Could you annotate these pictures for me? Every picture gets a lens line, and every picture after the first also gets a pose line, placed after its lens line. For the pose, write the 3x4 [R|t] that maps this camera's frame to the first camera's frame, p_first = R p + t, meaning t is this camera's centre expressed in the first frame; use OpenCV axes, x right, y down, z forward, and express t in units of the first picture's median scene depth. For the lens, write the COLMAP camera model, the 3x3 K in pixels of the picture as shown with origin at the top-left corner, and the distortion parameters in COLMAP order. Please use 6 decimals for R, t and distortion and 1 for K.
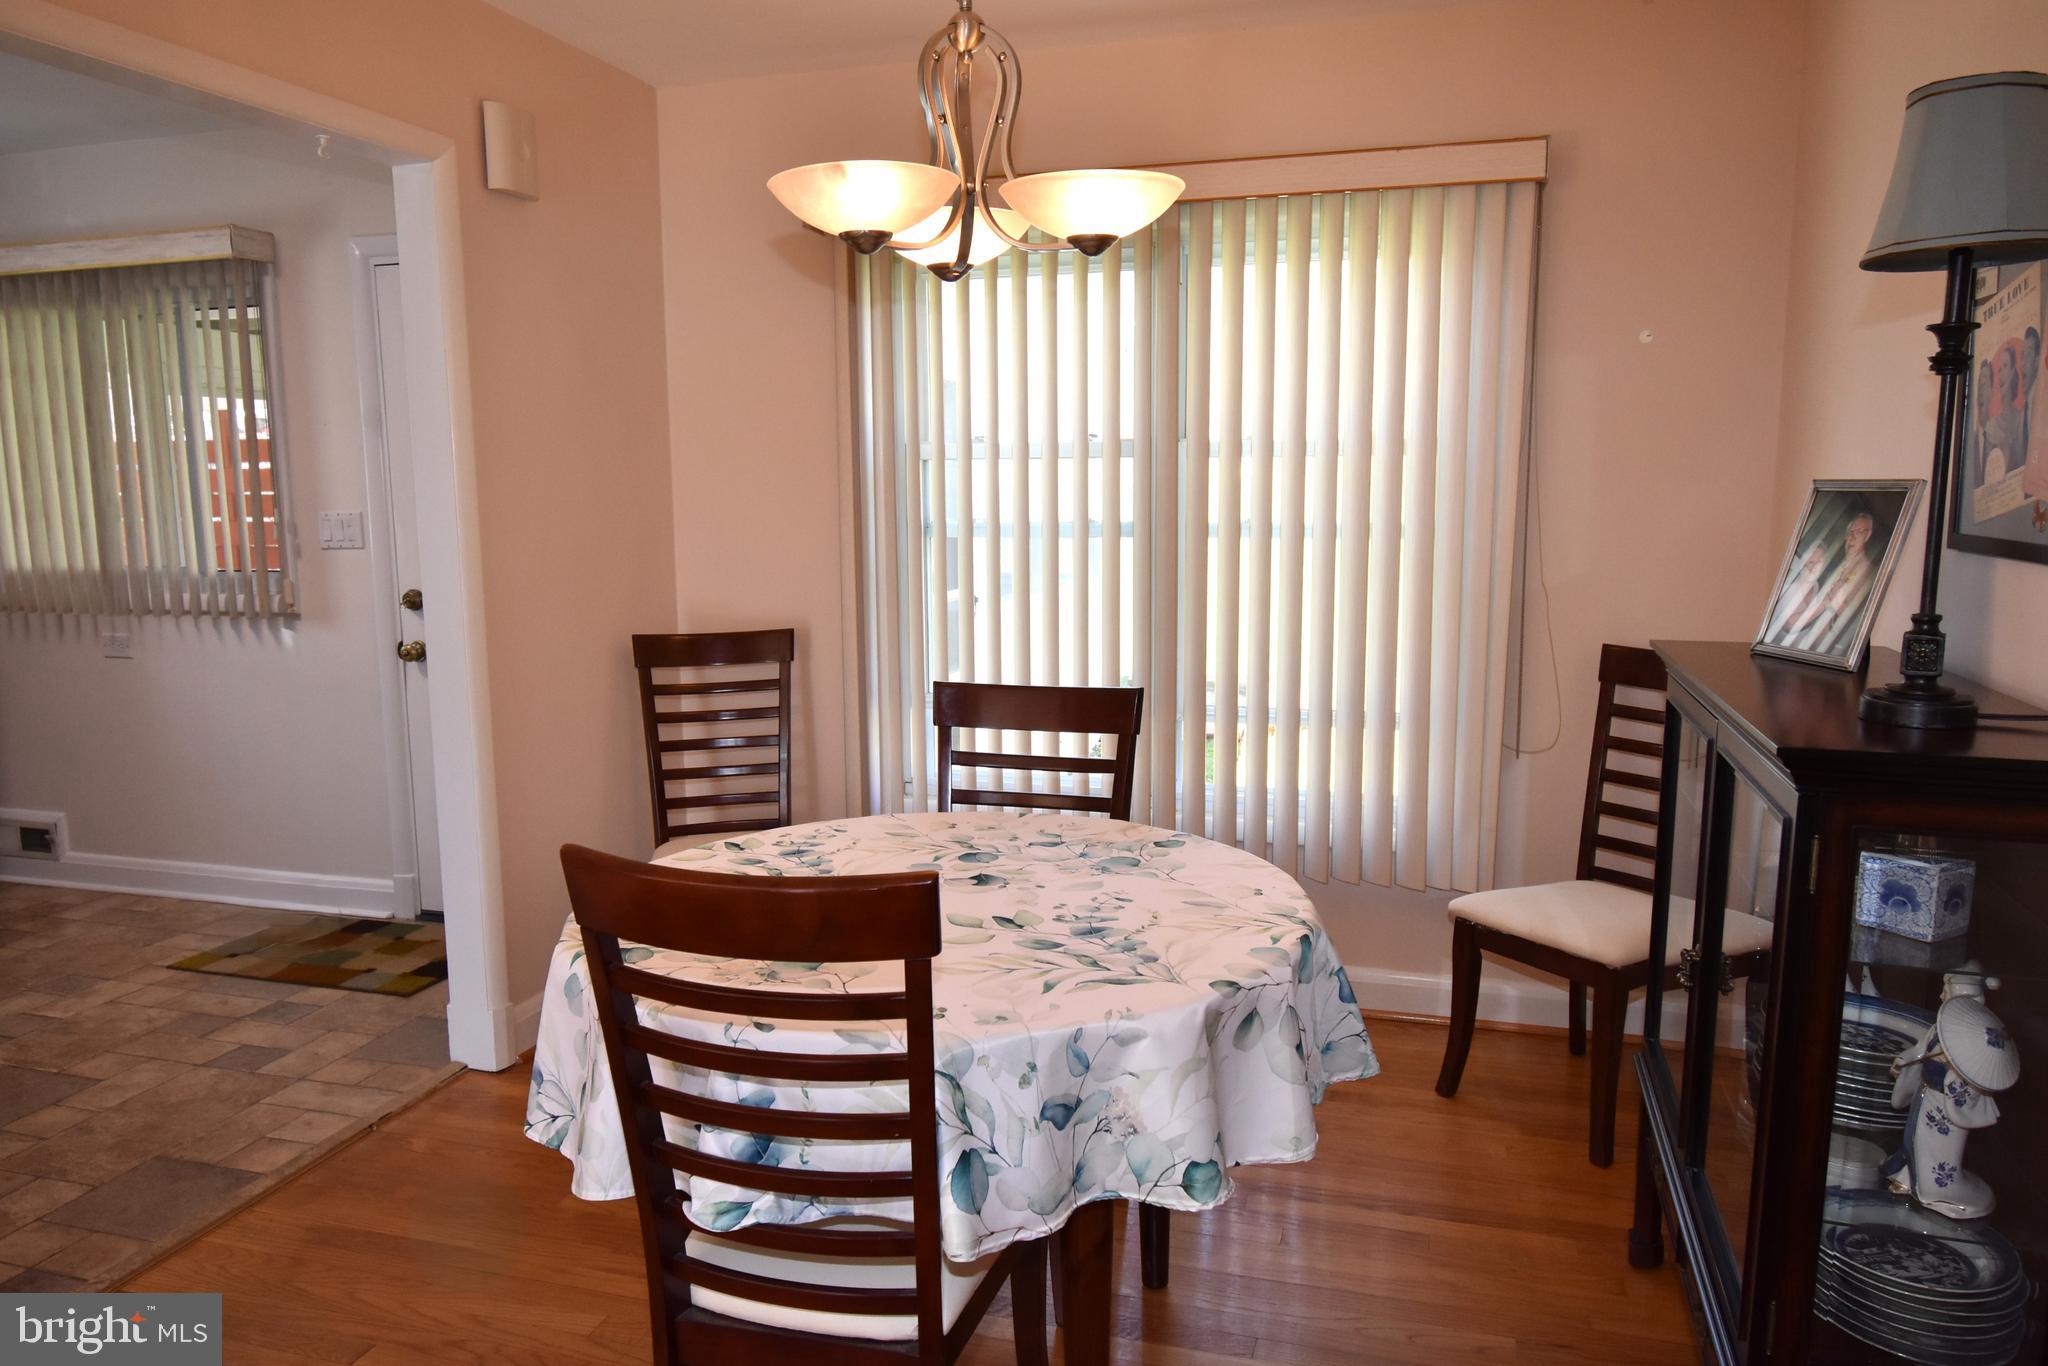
lens RADIAL K [[1361.2, 0, 1045.3], [0, 1361.2, 685.5], [0, 0, 1]] dist [-0.009367, -0.002118]
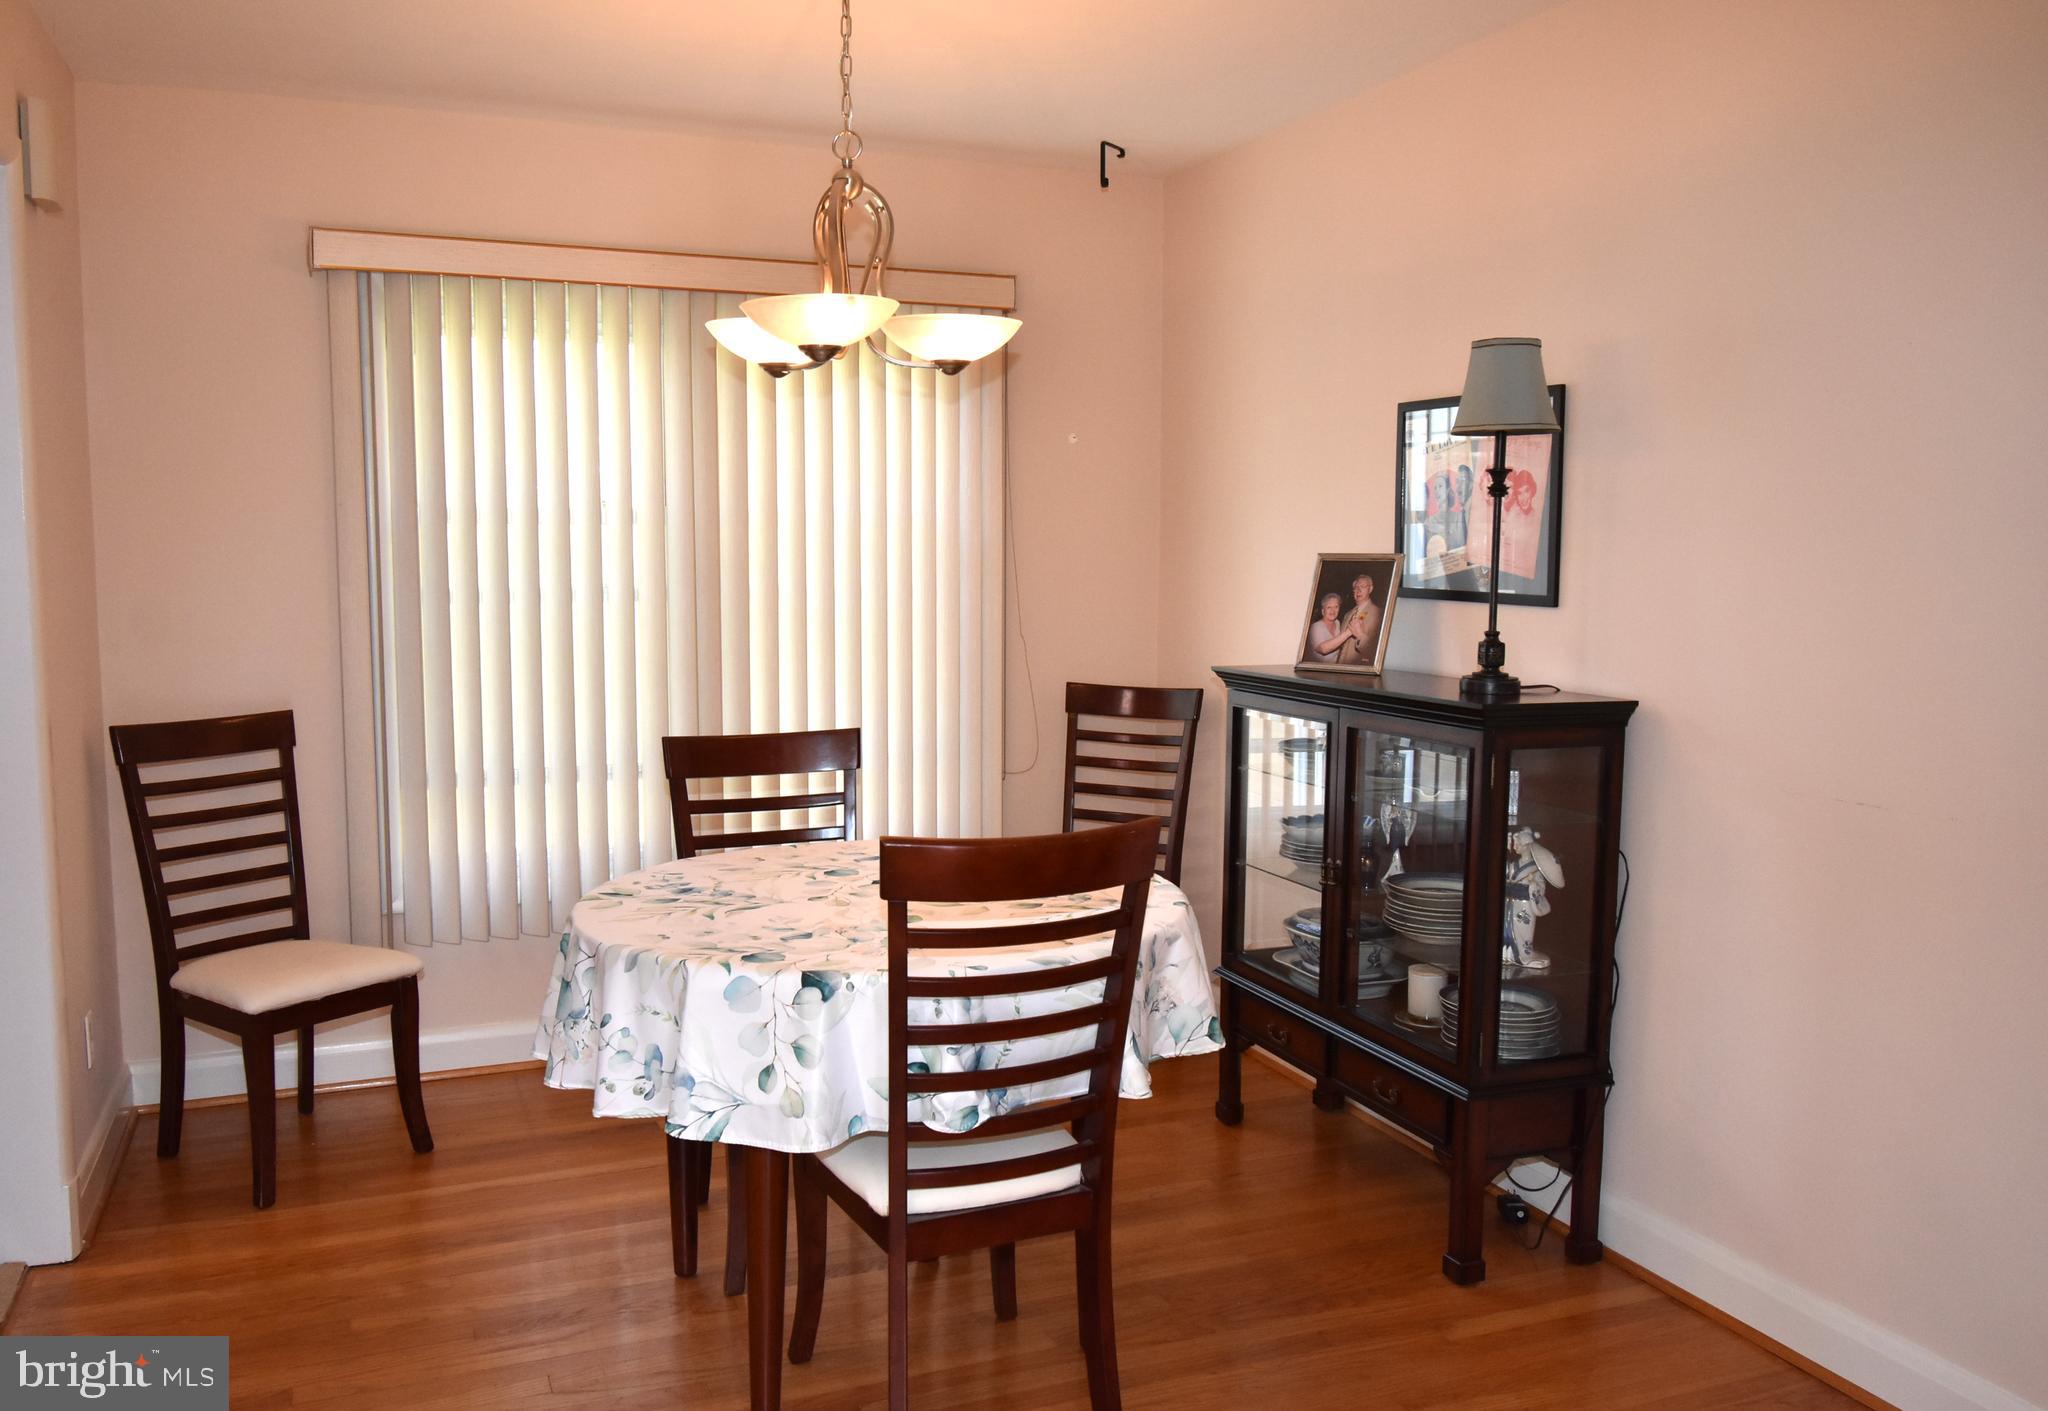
lens RADIAL K [[1565.9, 0, 1045.5], [0, 1565.9, 690.7], [0, 0, 1]] dist [-0.022889, 0.008488]
pose [[0.787582, -0.047584, 0.614370, -0.590879], [0.081783, 0.996266, -0.027678, 0.018440], [-0.610759, 0.072044, 0.788532, -0.135787]]
